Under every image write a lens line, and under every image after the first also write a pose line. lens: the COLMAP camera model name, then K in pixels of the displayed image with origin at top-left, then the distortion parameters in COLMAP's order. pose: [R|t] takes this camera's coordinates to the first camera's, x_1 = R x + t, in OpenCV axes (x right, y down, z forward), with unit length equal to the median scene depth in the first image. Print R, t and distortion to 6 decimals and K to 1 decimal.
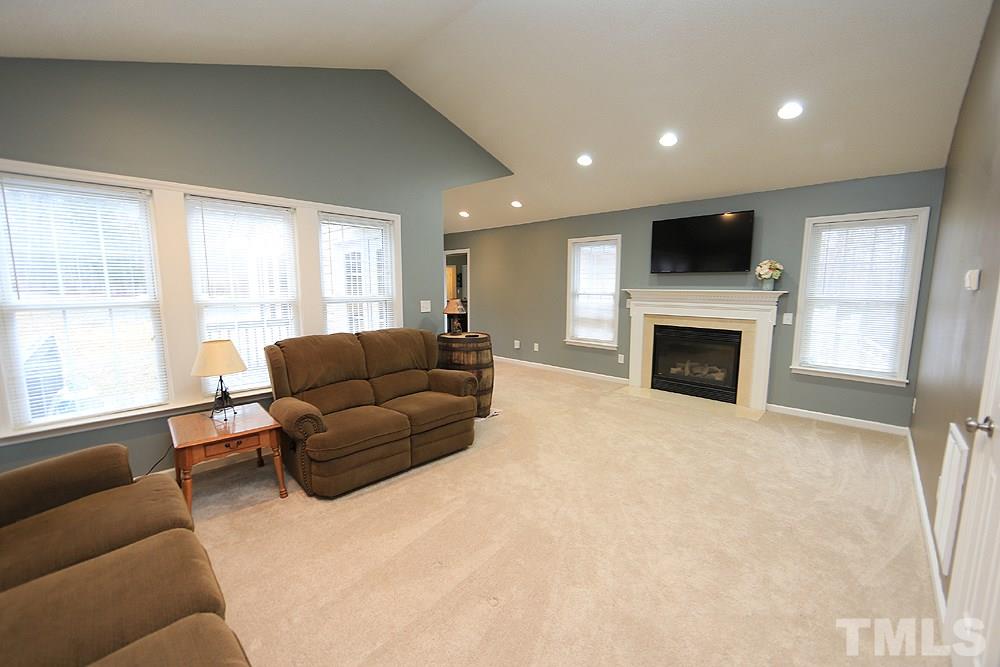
lens RADIAL K [[406.6, 0, 501.0], [0, 406.6, 338.9], [0, 0, 1]] dist [-0.000032, -0.000012]
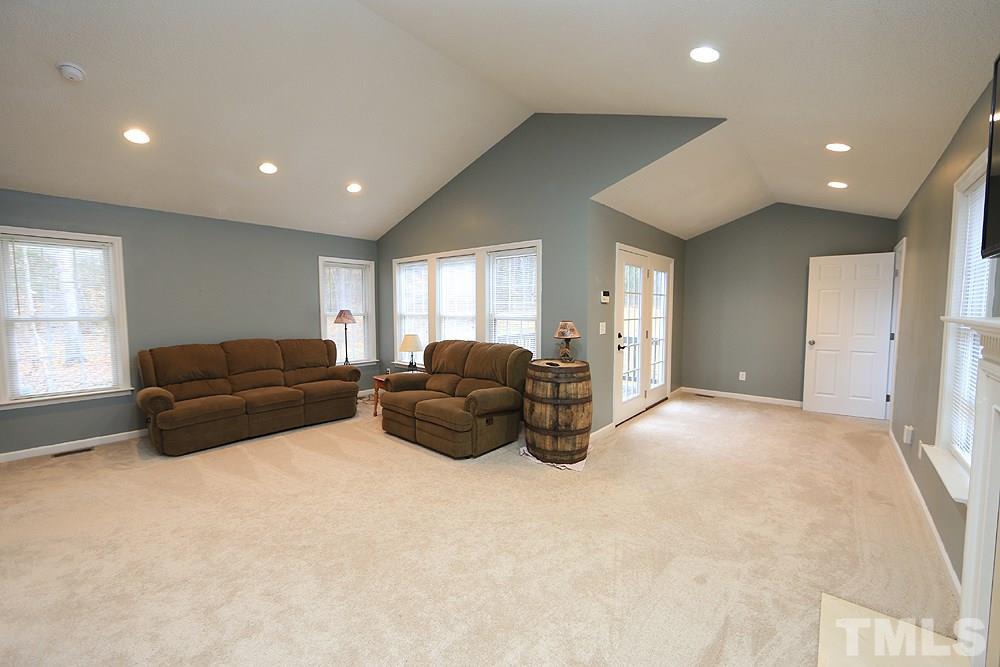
lens RADIAL K [[406.6, 0, 501.0], [0, 406.6, 338.9], [0, 0, 1]] dist [-0.000032, -0.000012]
pose [[0.047205, 0.076280, -0.995968, 0.813762], [-0.138657, 0.987927, 0.069092, -0.109529], [0.989215, 0.134836, 0.057212, 0.875747]]
